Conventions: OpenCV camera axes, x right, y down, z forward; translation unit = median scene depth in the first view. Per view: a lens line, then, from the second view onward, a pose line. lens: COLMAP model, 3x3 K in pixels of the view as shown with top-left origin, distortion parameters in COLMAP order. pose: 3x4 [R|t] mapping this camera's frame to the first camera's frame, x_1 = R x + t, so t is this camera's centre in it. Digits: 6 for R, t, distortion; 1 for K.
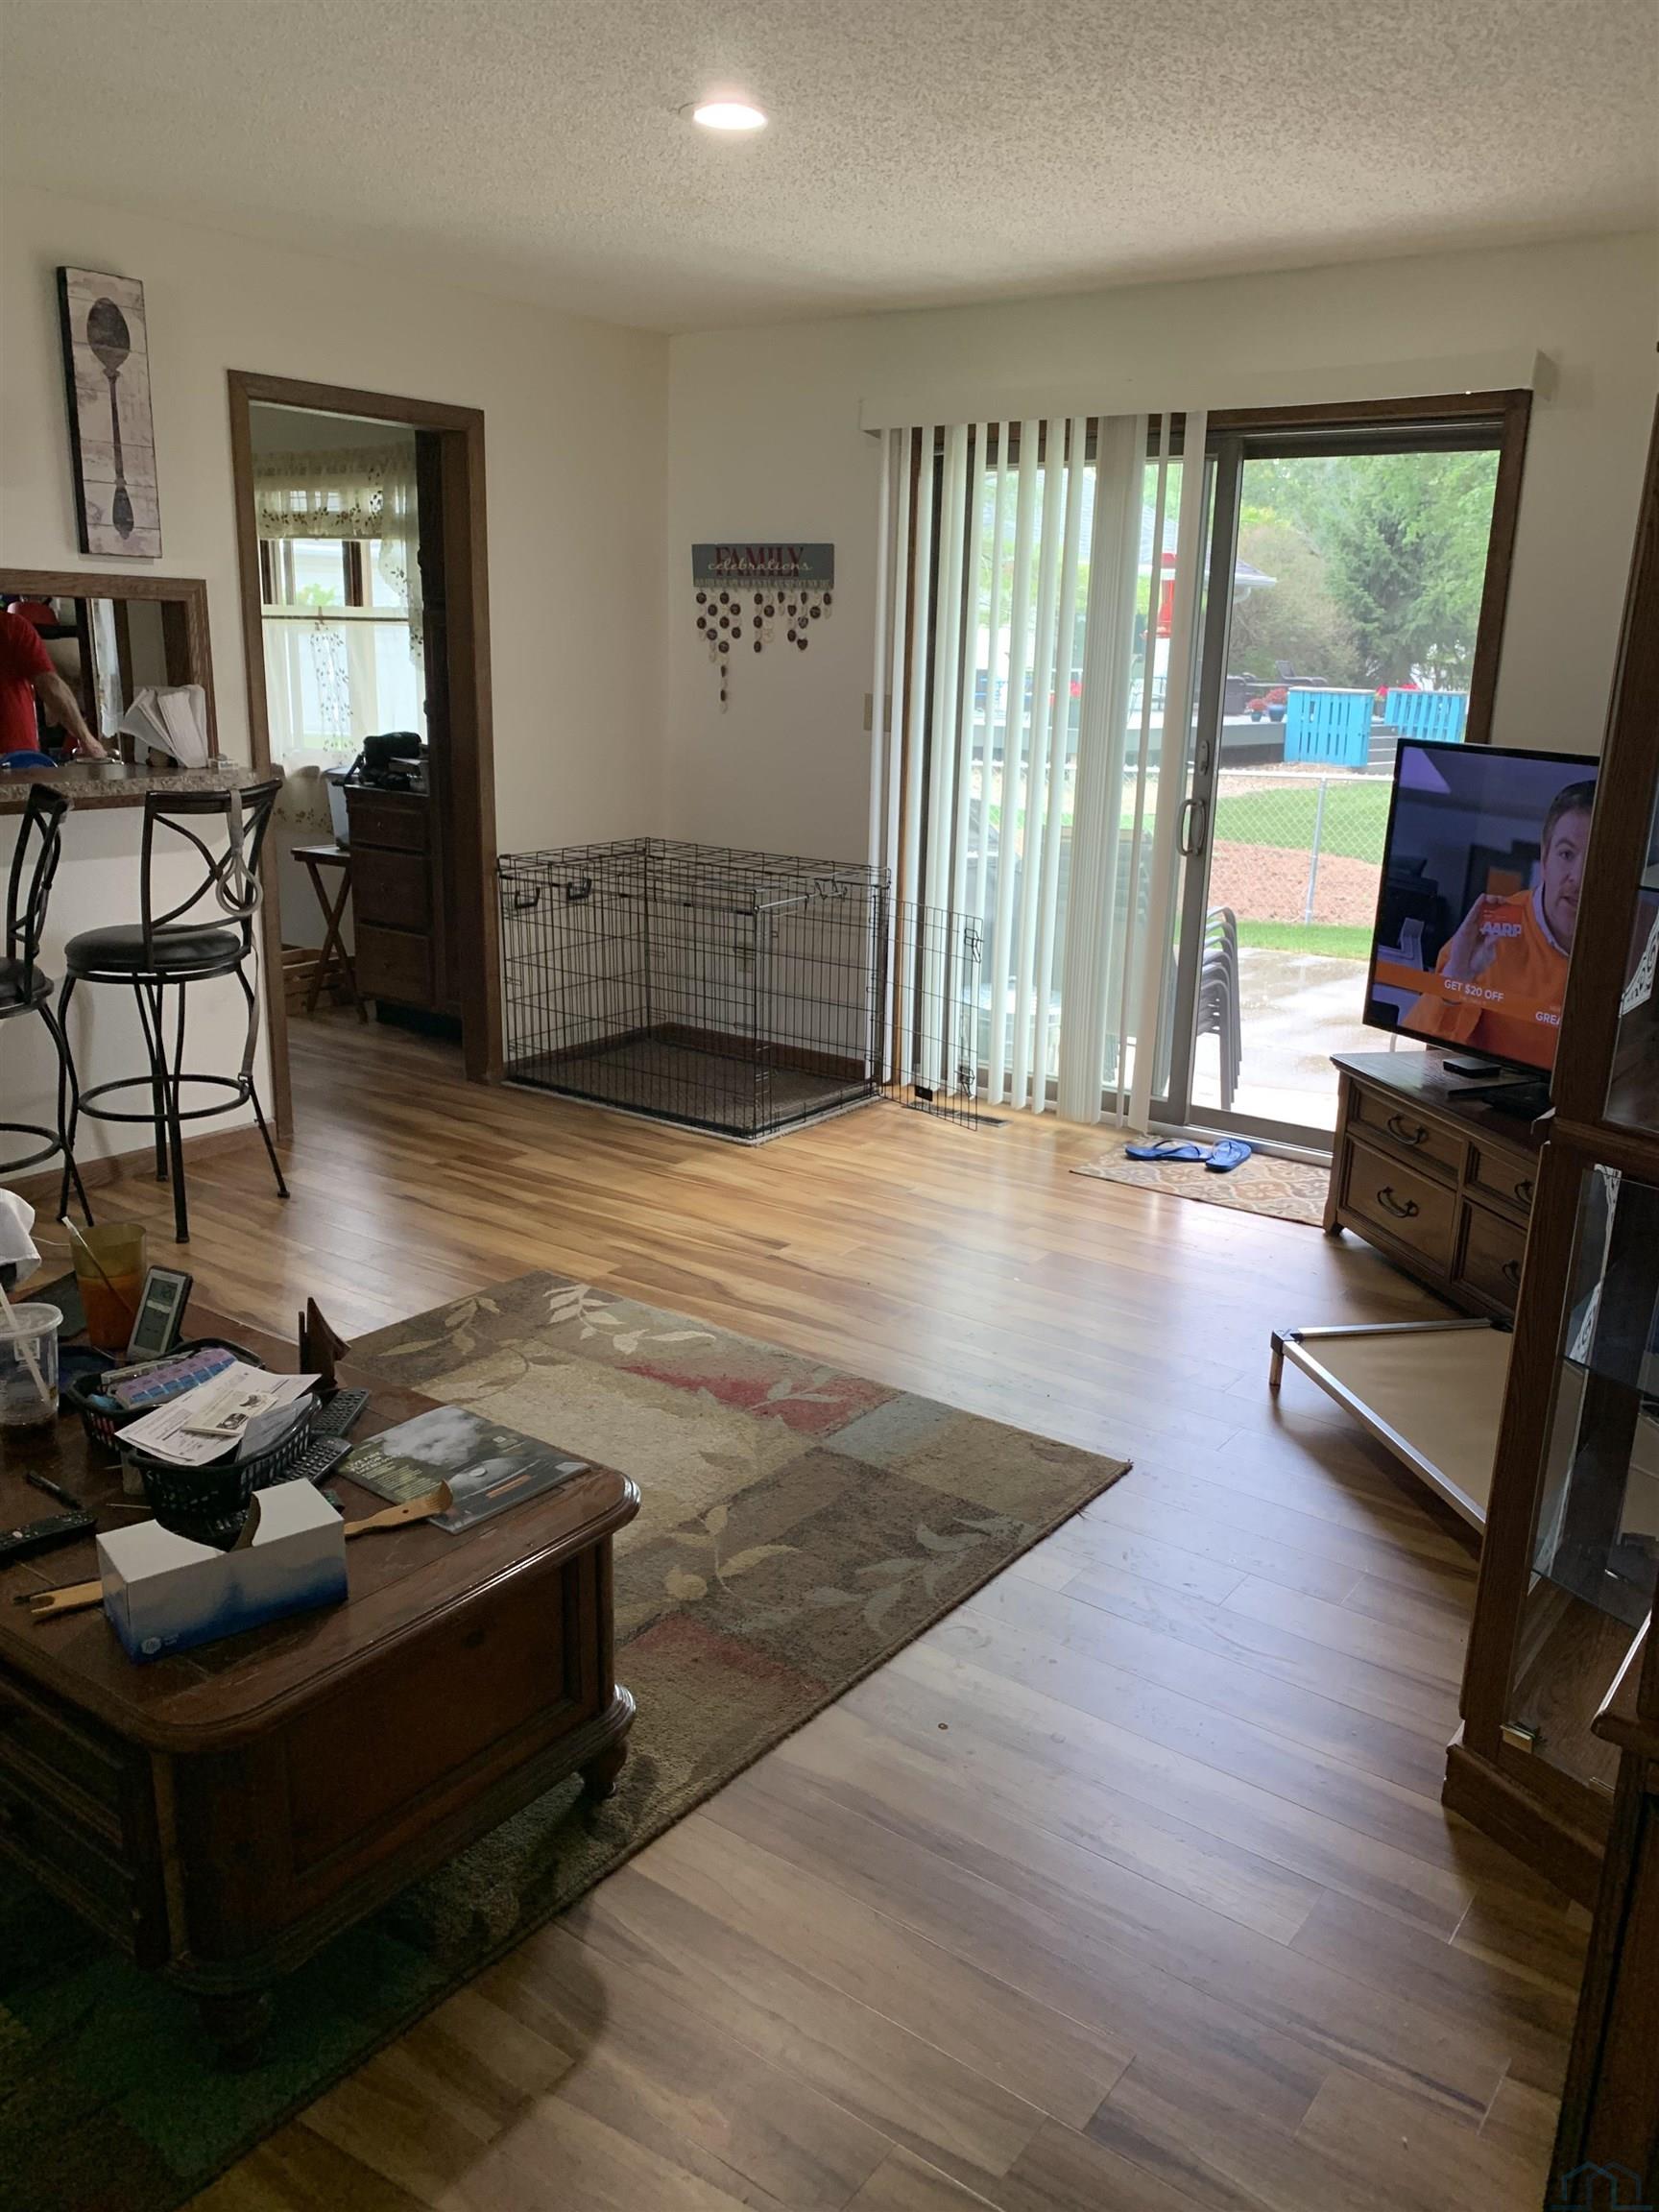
lens RADIAL K [[1688.2, 0, 831.6], [0, 1688.2, 1107.0], [0, 0, 1]] dist [0.024271, -0.008036]
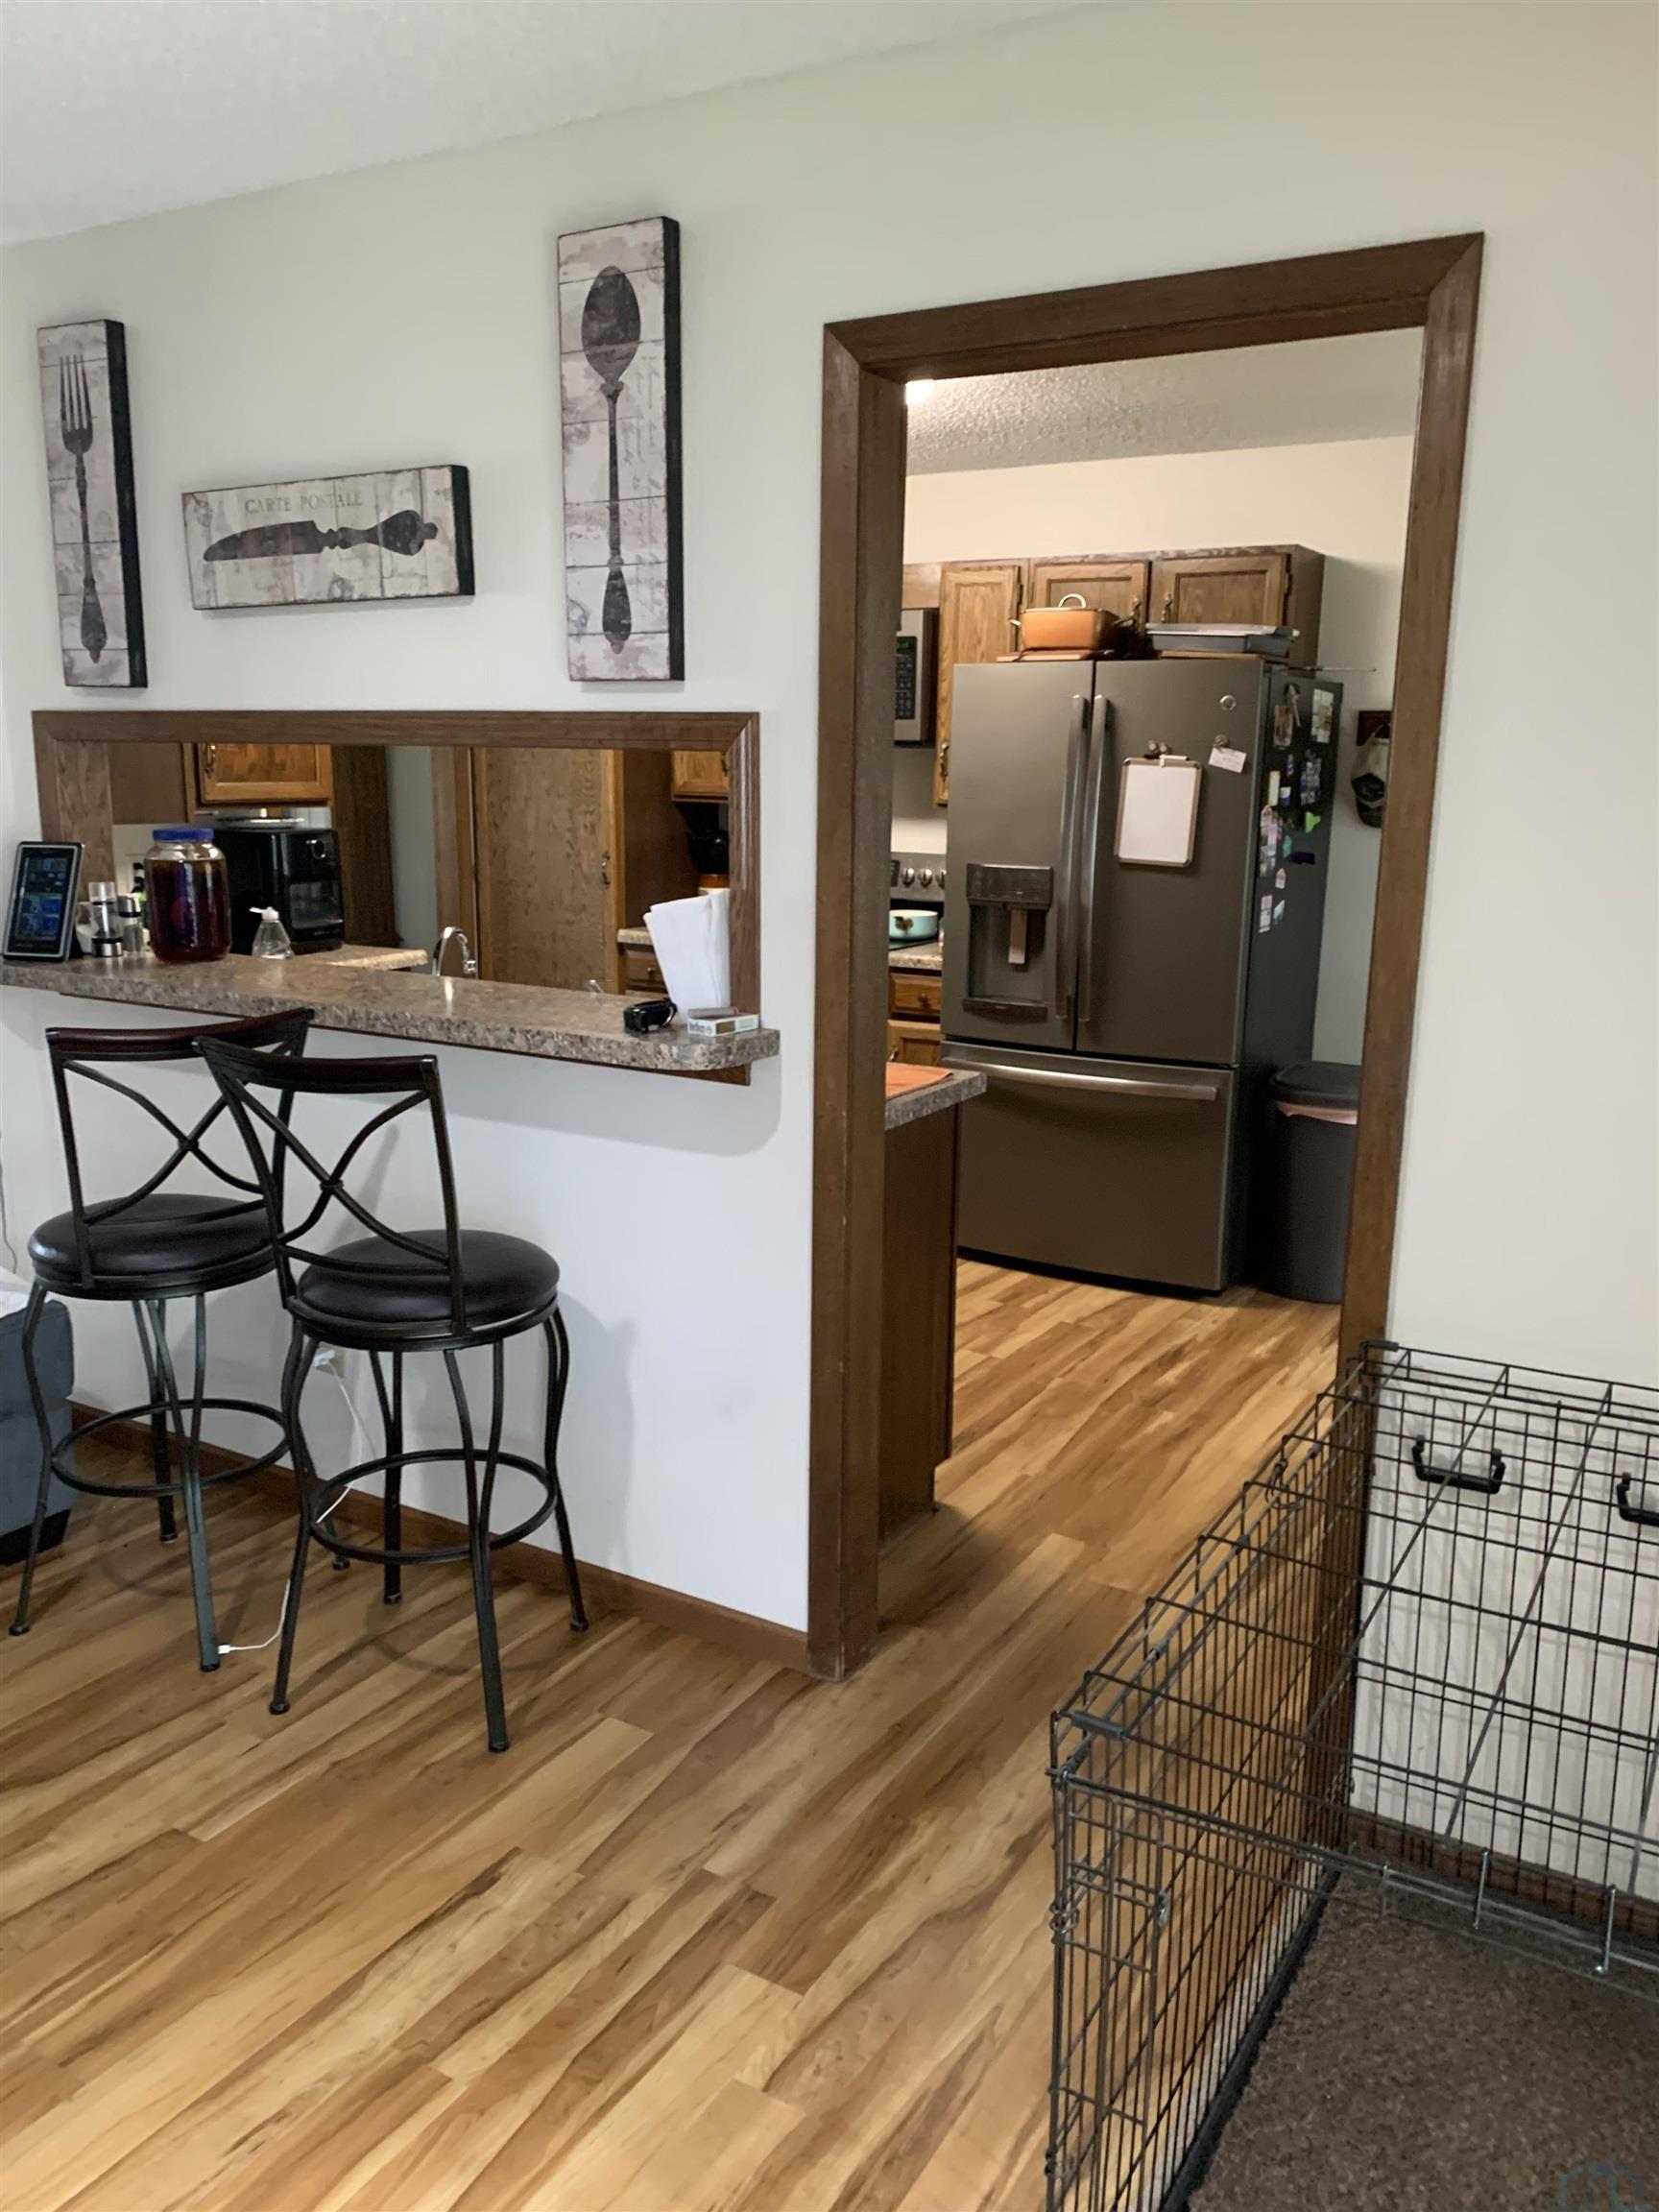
lens RADIAL K [[1688.2, 0, 822.5], [0, 1688.2, 1145.9], [0, 0, 1]] dist [0.024271, -0.008036]
pose [[0.095693, 0.181175, -0.978784, 0.252190], [-0.279698, 0.948575, 0.148238, -0.301848], [0.955307, 0.259579, 0.141446, 1.127915]]
